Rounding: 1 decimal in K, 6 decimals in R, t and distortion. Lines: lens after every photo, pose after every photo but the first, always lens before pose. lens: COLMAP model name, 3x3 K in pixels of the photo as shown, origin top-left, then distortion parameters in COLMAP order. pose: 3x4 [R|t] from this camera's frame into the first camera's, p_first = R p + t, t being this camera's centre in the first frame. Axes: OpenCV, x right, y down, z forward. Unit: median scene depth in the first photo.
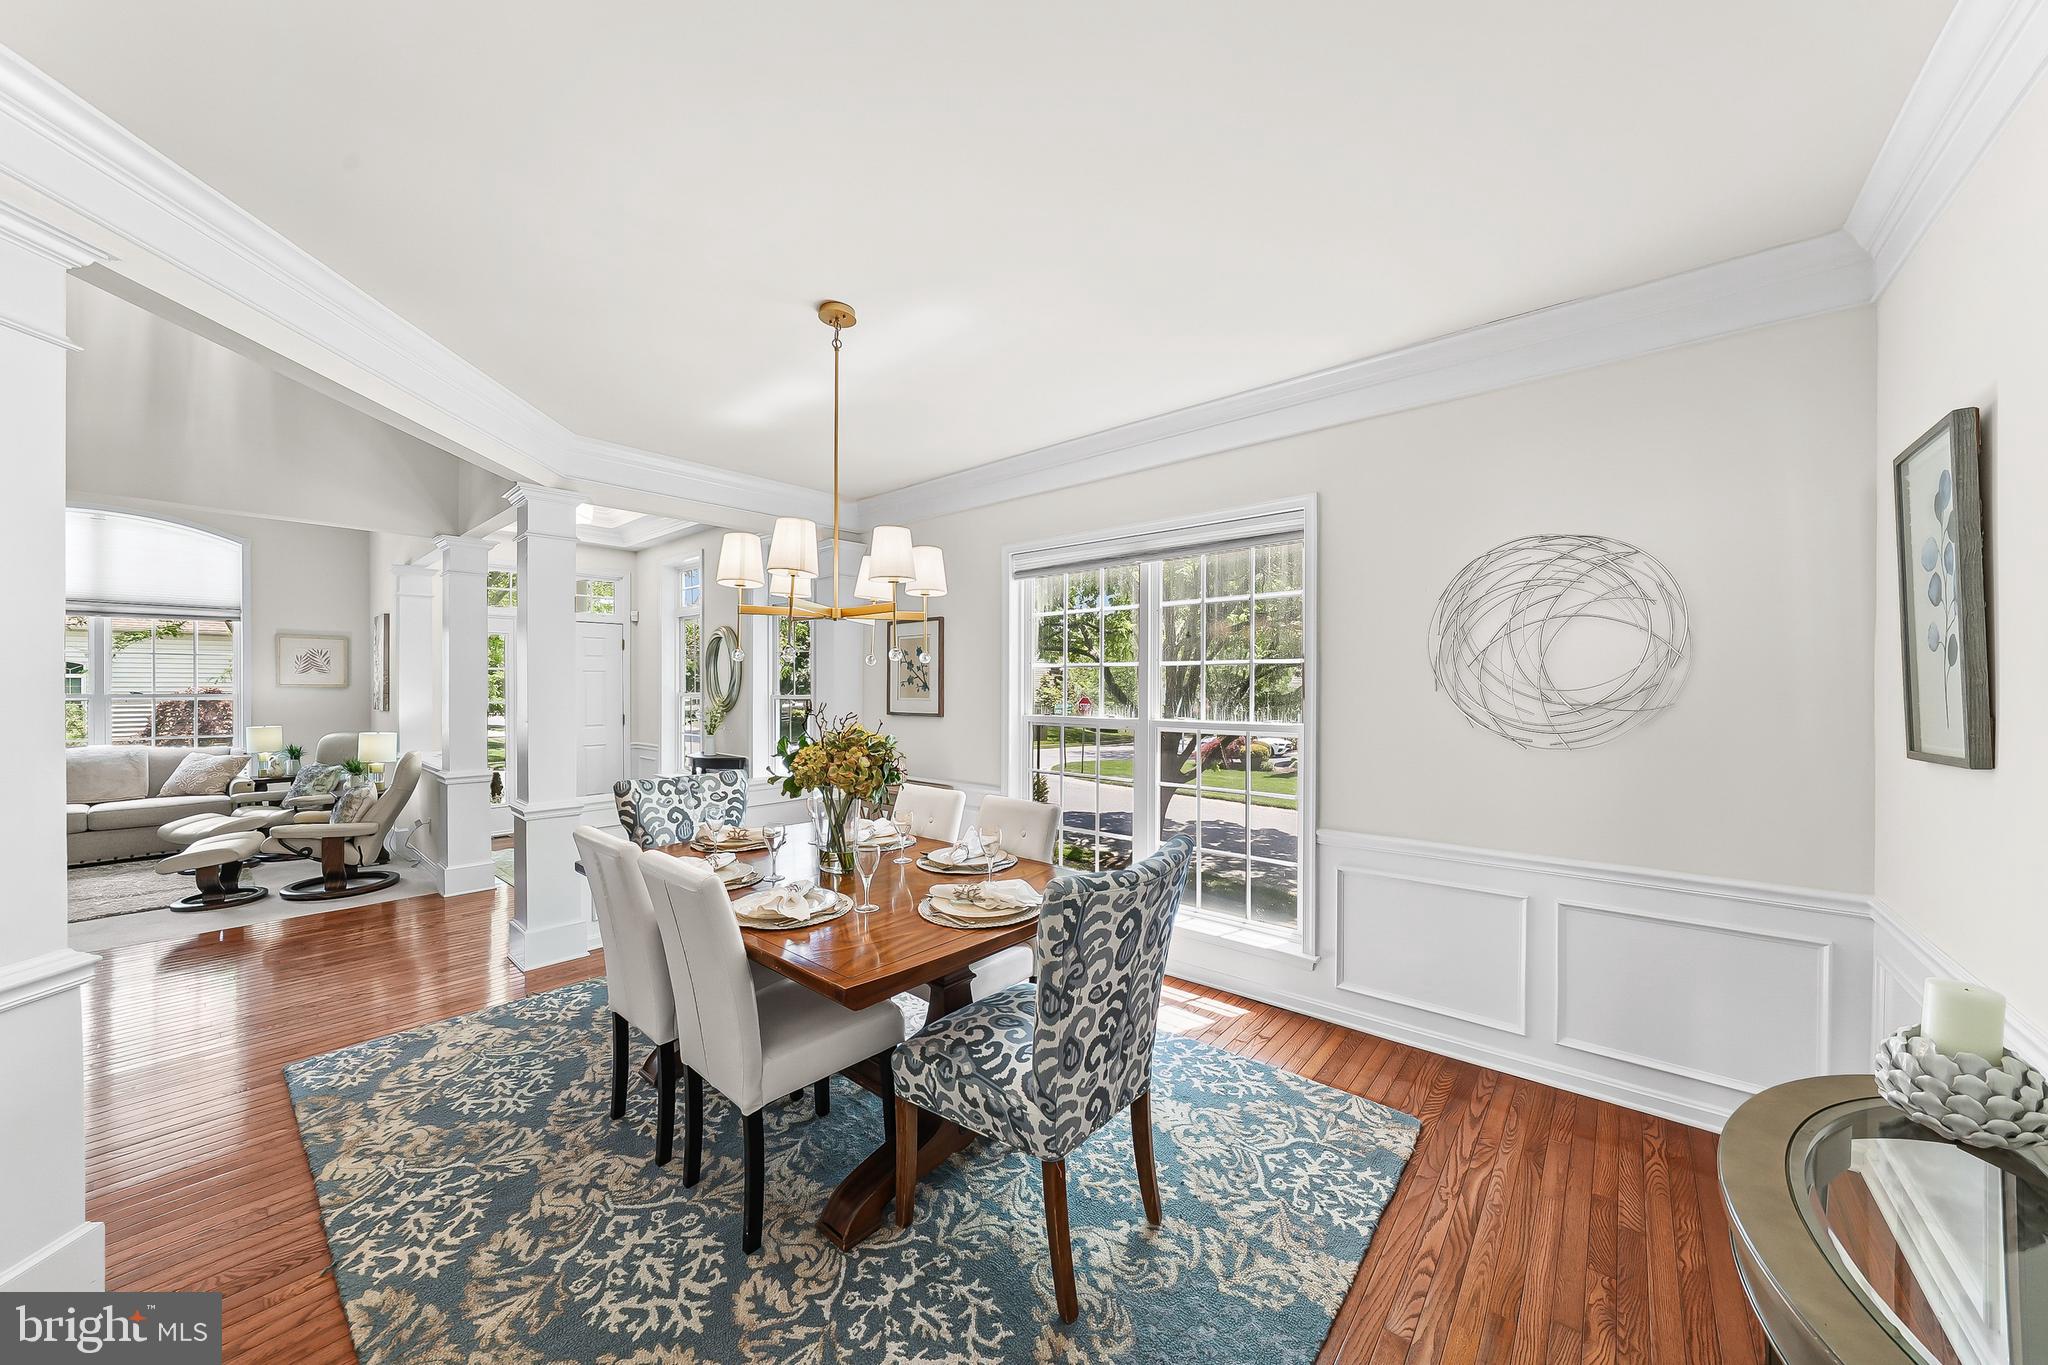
lens RADIAL K [[702.7, 0, 993.6], [0, 702.7, 687.1], [0, 0, 1]] dist [-0.000832, -0.000072]
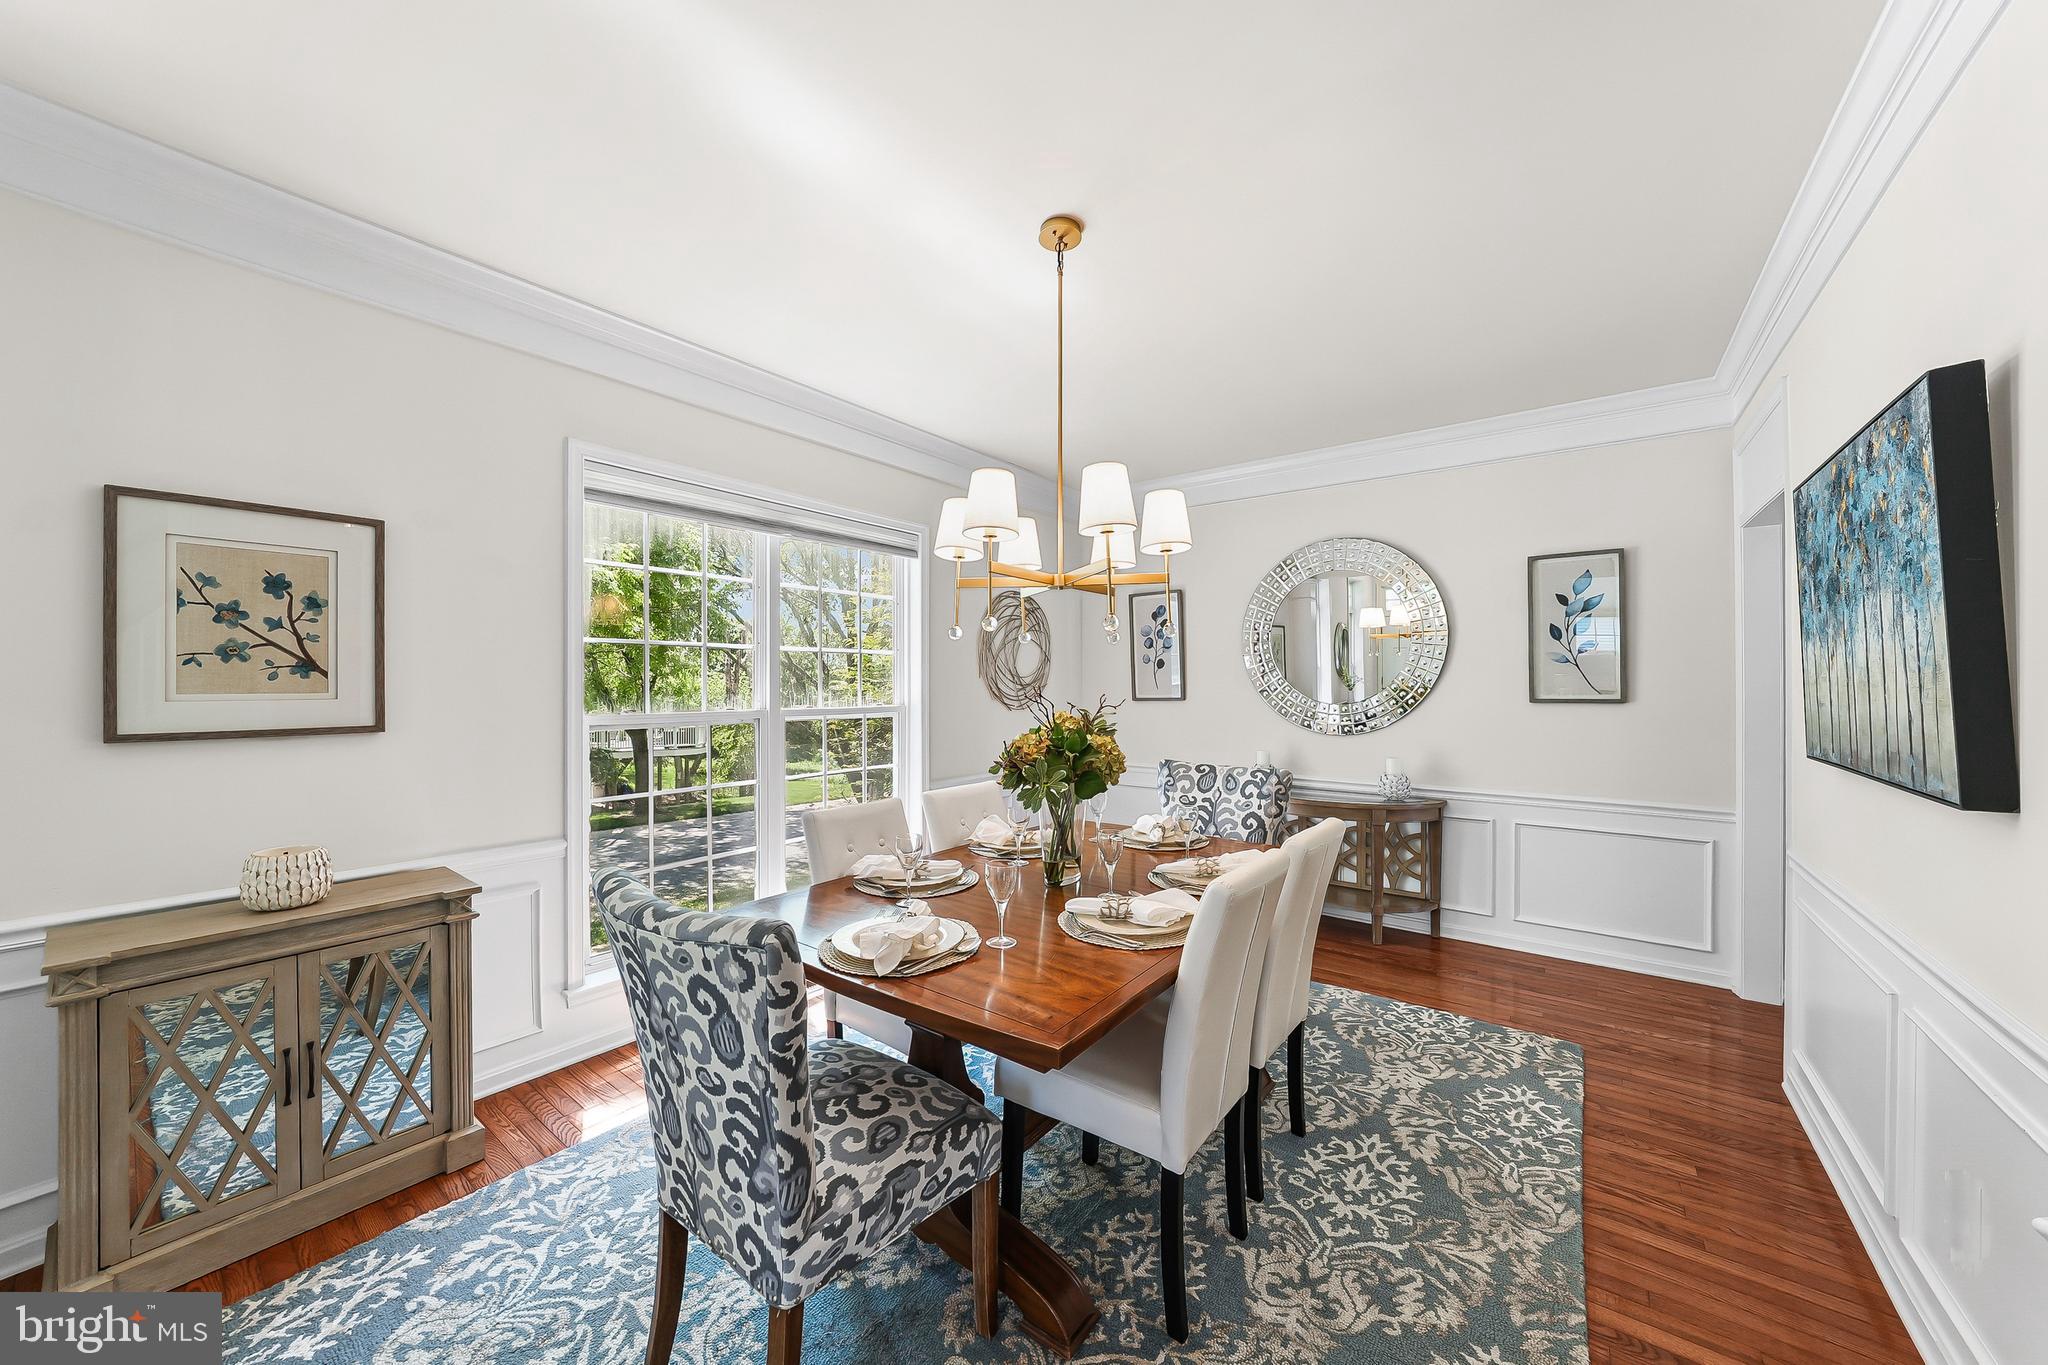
lens RADIAL K [[726.6, 0, 1038.9], [0, 726.6, 676.7], [0, 0, 1]] dist [-0.008545, 0.000044]
pose [[-0.084850, 0.006966, 0.996369, -1.487634], [0.002581, 0.999974, -0.006771, 0.024590], [-0.996390, 0.001997, -0.084866, 1.488323]]
